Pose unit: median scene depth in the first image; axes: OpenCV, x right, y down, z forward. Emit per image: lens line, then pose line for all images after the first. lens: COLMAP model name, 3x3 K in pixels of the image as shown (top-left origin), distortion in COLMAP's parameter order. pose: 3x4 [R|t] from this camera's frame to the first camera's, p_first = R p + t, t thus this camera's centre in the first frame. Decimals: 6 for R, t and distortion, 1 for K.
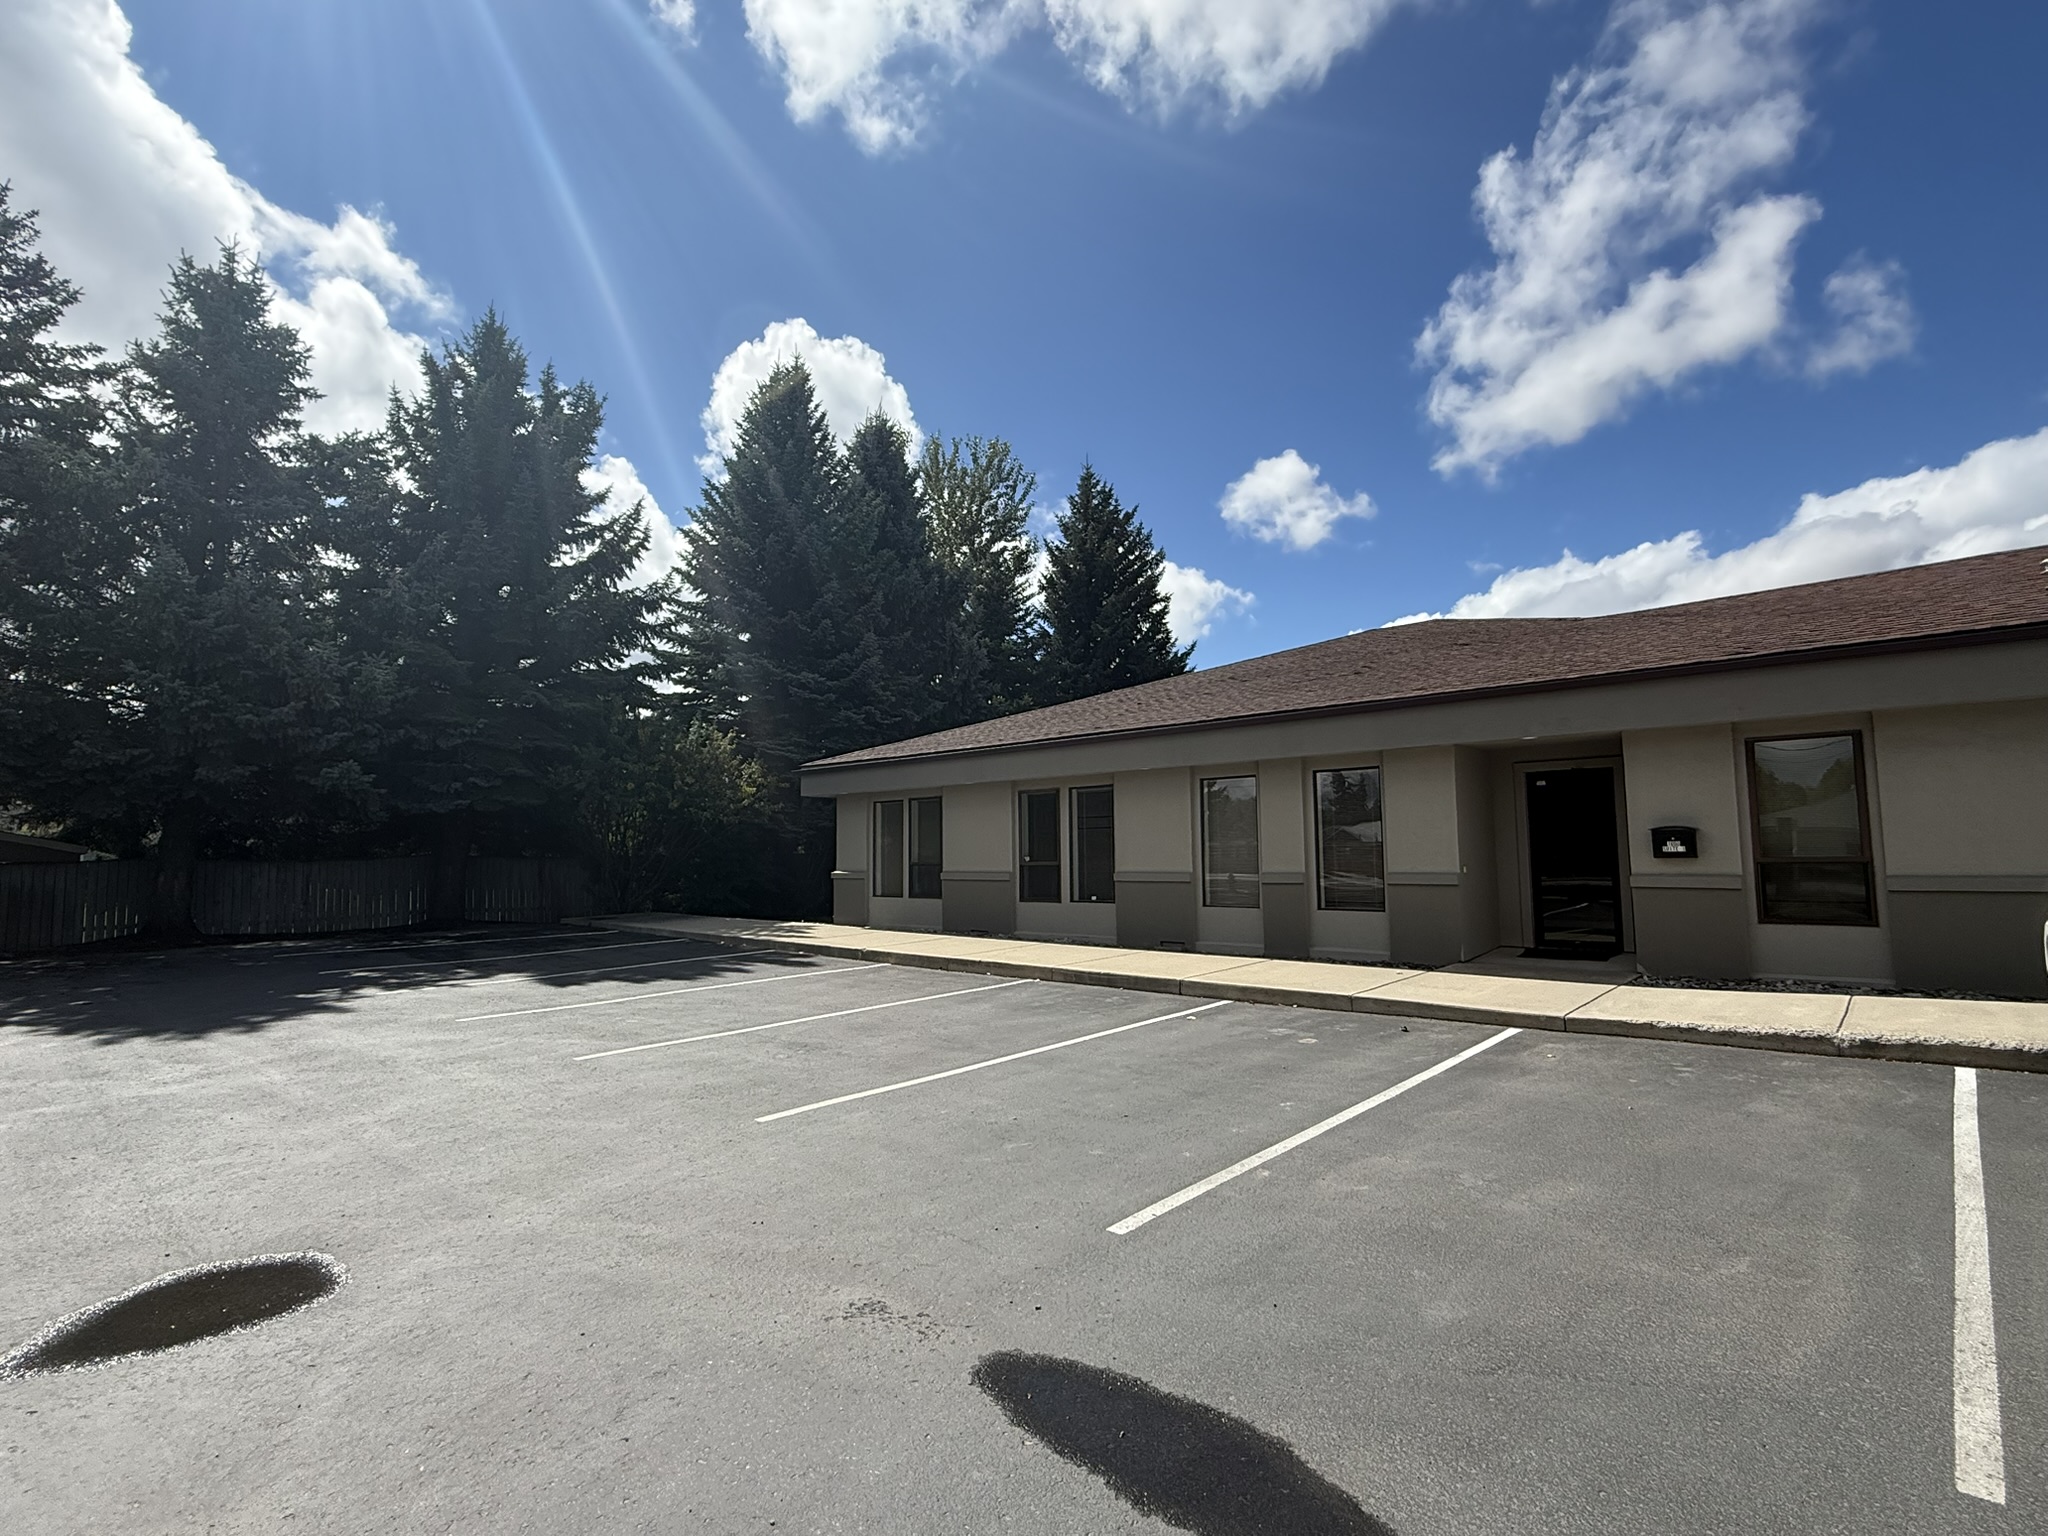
lens RADIAL K [[989.3, 0, 1018.7], [0, 989.3, 768.0], [0, 0, 1]] dist [0.000578, 0.000126]
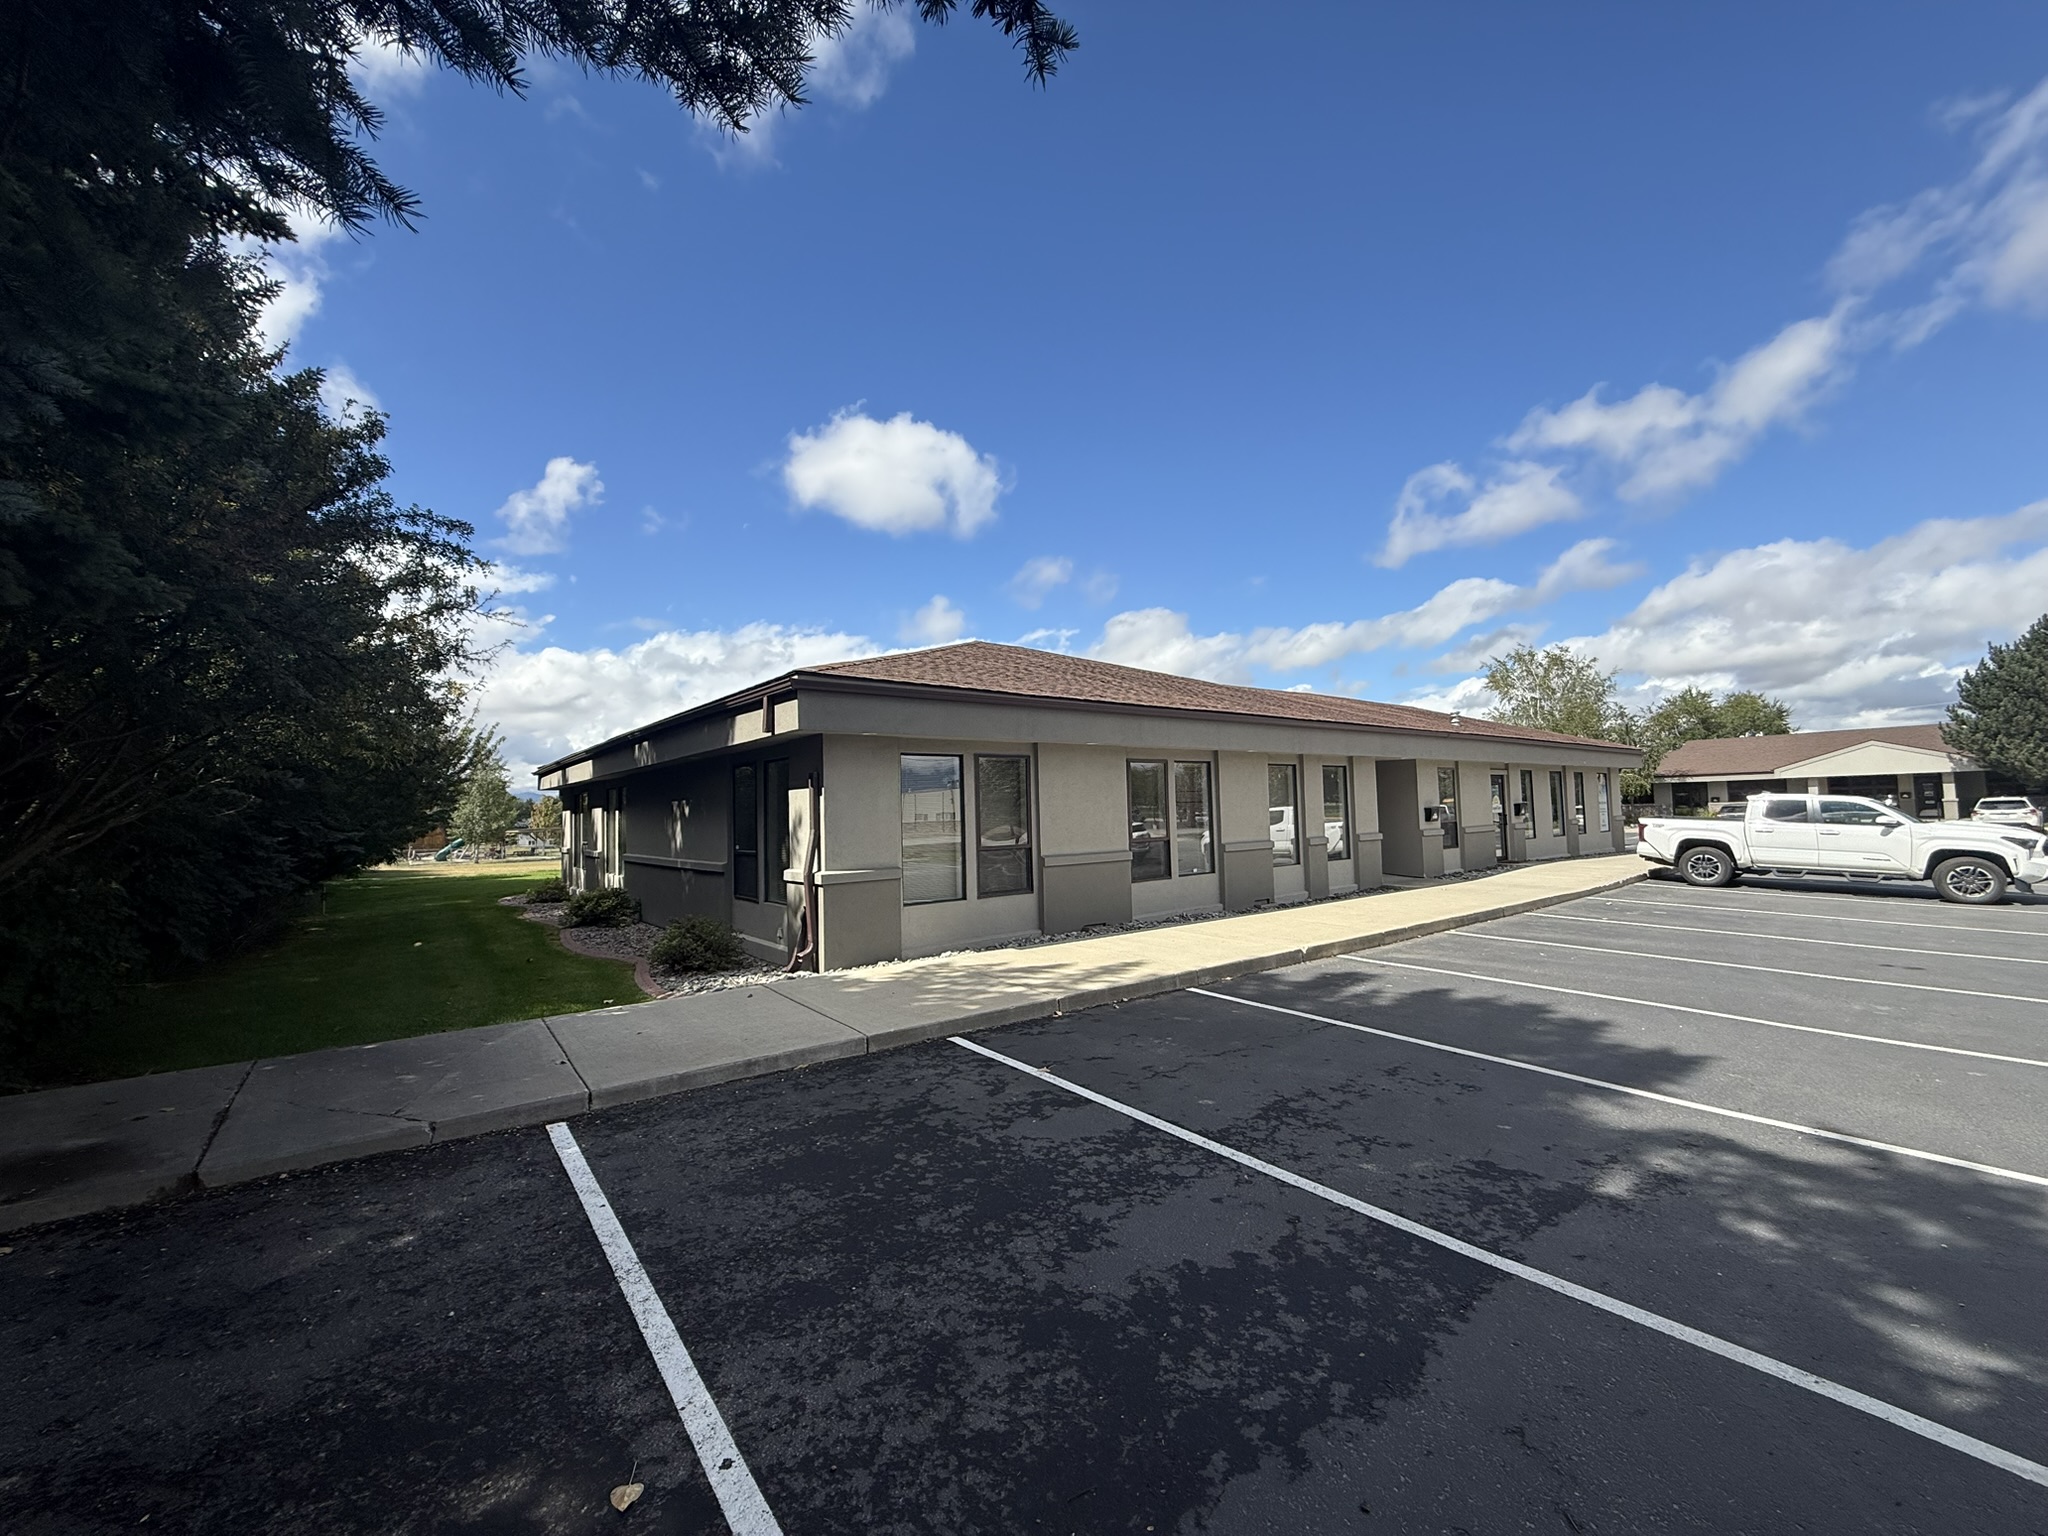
lens RADIAL K [[813.3, 0, 1020.1], [0, 813.3, 773.1], [0, 0, 1]] dist [-0.000548, -0.000387]
pose [[0.157794, 0.063422, 0.985433, -0.816707], [-0.059459, 0.996735, -0.054628, 0.092052], [-0.985680, -0.049973, 0.161050, 1.098736]]
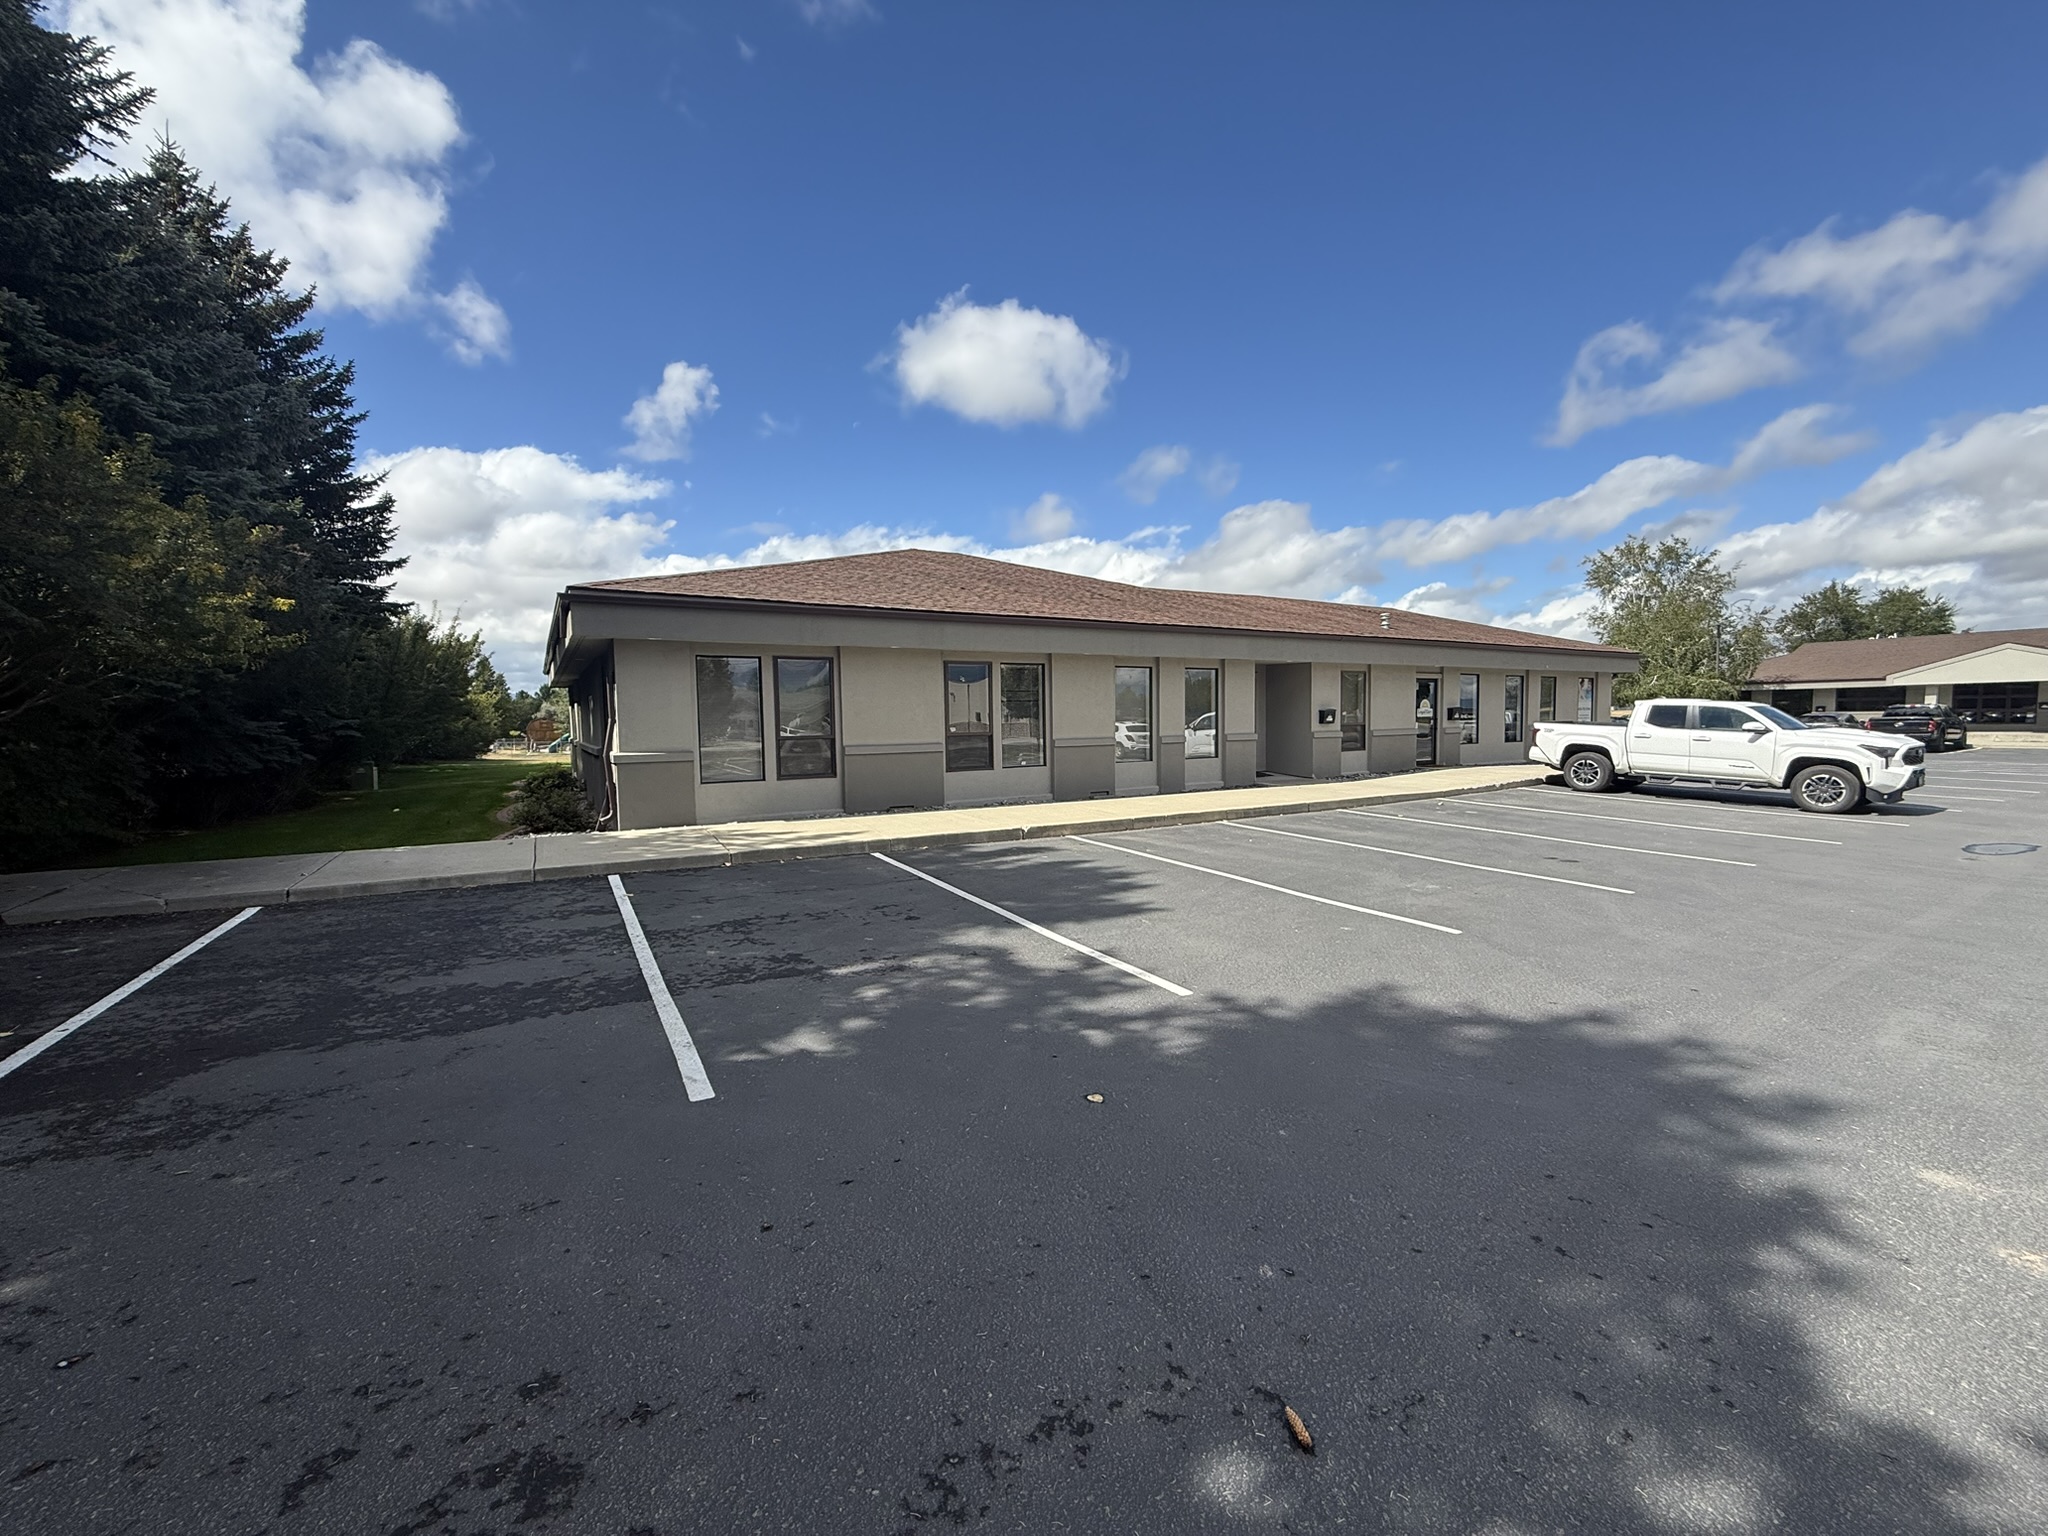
lens RADIAL K [[813.3, 0, 1020.6], [0, 813.3, 766.4], [0, 0, 1]] dist [-0.000548, -0.000387]
pose [[0.285621, -0.041421, 0.957447, -0.842139], [-0.071092, 0.995397, 0.064270, 0.079905], [-0.955702, -0.086424, 0.281362, 0.781846]]
